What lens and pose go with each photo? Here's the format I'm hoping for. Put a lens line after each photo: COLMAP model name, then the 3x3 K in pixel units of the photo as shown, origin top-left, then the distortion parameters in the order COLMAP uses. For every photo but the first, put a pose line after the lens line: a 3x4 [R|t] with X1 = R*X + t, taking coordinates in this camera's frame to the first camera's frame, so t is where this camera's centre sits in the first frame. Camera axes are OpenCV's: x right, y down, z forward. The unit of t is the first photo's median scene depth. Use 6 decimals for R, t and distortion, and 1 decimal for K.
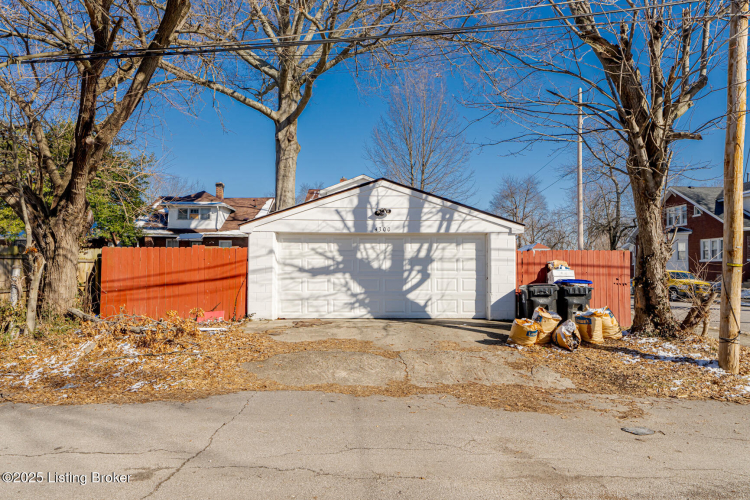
lens RADIAL K [[493.0, 0, 373.5], [0, 493.0, 246.7], [0, 0, 1]] dist [0.003859, 0.003809]
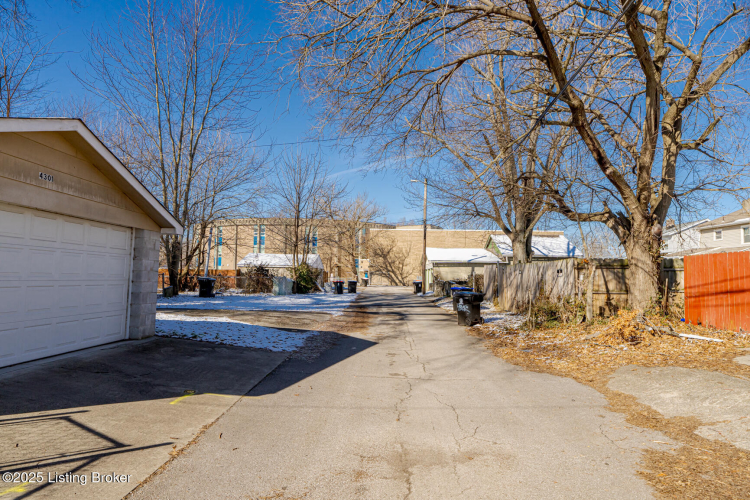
lens RADIAL K [[461.0, 0, 371.4], [0, 461.0, 251.1], [0, 0, 1]] dist [0.002328, -0.001221]
pose [[-0.056142, -0.063905, -0.996376, 0.494254], [0.031014, 0.997356, -0.065715, 0.035781], [0.997941, -0.034591, -0.054012, 0.368651]]
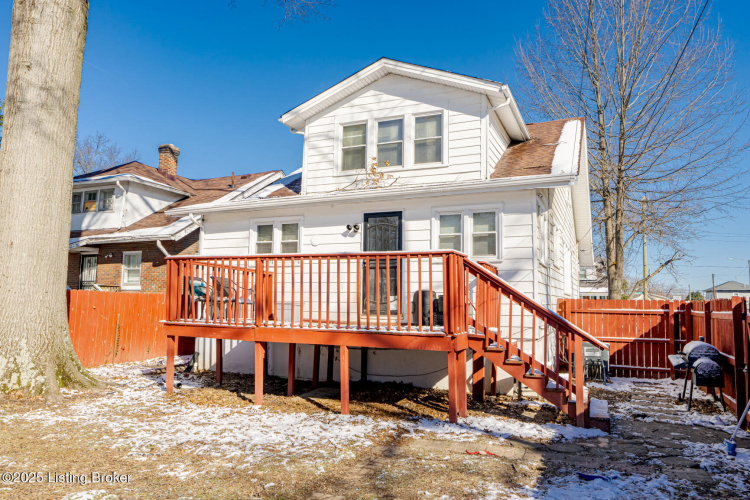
lens RADIAL K [[537.0, 0, 373.1], [0, 537.0, 249.4], [0, 0, 1]] dist [-0.005943, -0.000188]
pose [[0.909919, -0.036278, -0.413197, 0.380477], [0.010755, 0.997896, -0.063931, 0.062402], [0.414647, 0.053729, 0.908395, 1.862011]]
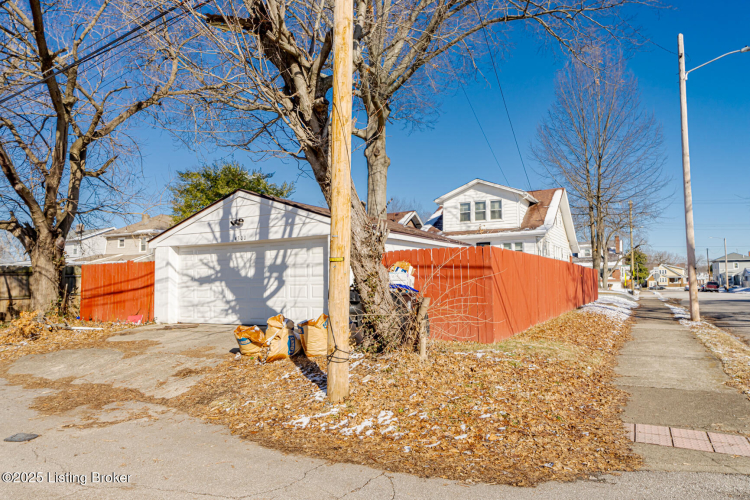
lens RADIAL K [[493.0, 0, 375.2], [0, 493.0, 248.6], [0, 0, 1]] dist [0.003859, 0.003809]
pose [[0.869948, -0.050054, -0.490597, 0.768393], [0.039131, 0.998705, -0.032505, 0.030933], [0.491589, 0.009080, 0.870780, 0.238524]]
